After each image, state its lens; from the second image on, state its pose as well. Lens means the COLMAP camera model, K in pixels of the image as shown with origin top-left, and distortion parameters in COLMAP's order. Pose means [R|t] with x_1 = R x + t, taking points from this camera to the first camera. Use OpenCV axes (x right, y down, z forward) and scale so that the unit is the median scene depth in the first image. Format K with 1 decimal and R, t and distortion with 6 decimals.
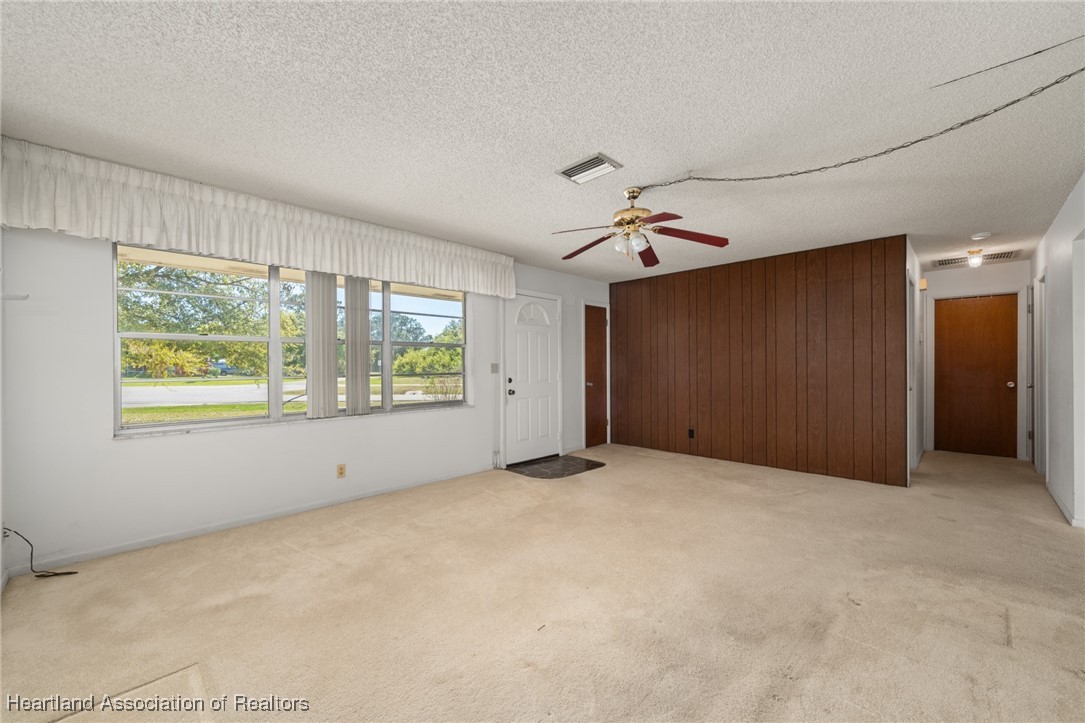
lens RADIAL K [[430.8, 0, 540.7], [0, 430.8, 364.5], [0, 0, 1]] dist [-0.001778, 0.000268]
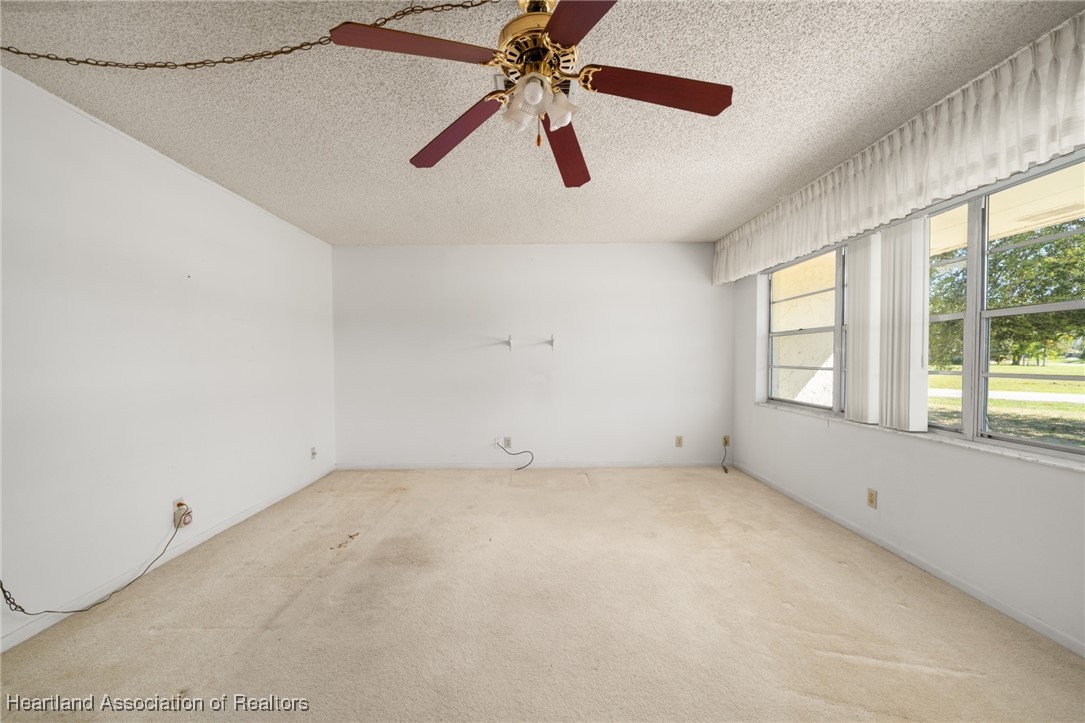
lens RADIAL K [[404.4, 0, 532.7], [0, 404.4, 366.5], [0, 0, 1]] dist [-0.010178, 0.001715]
pose [[-0.712387, 0.025196, -0.701334, 0.337842], [0.012632, 0.999654, 0.023082, -0.002645], [0.701673, 0.007584, -0.712459, 0.839905]]
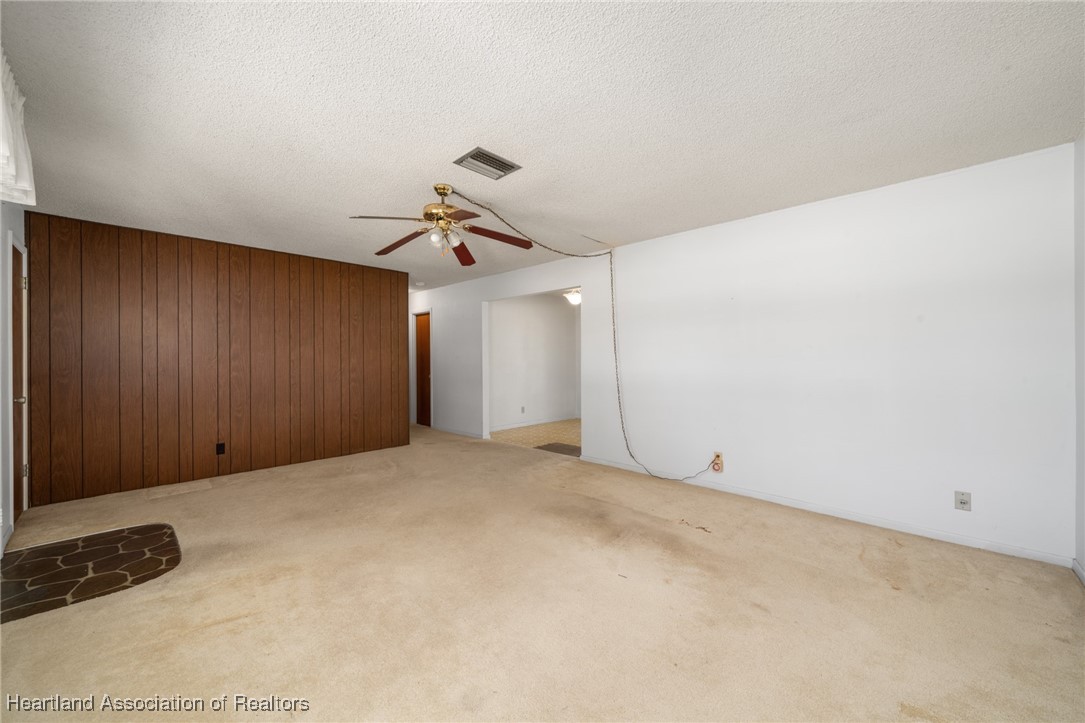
lens RADIAL K [[404.4, 0, 532.6], [0, 404.4, 360.7], [0, 0, 1]] dist [-0.010178, 0.001715]
pose [[-0.010023, 0.001269, 0.999949, -0.465140], [0.001820, 0.999998, -0.001251, 0.000639], [-0.999948, 0.001808, -0.010026, 0.509895]]
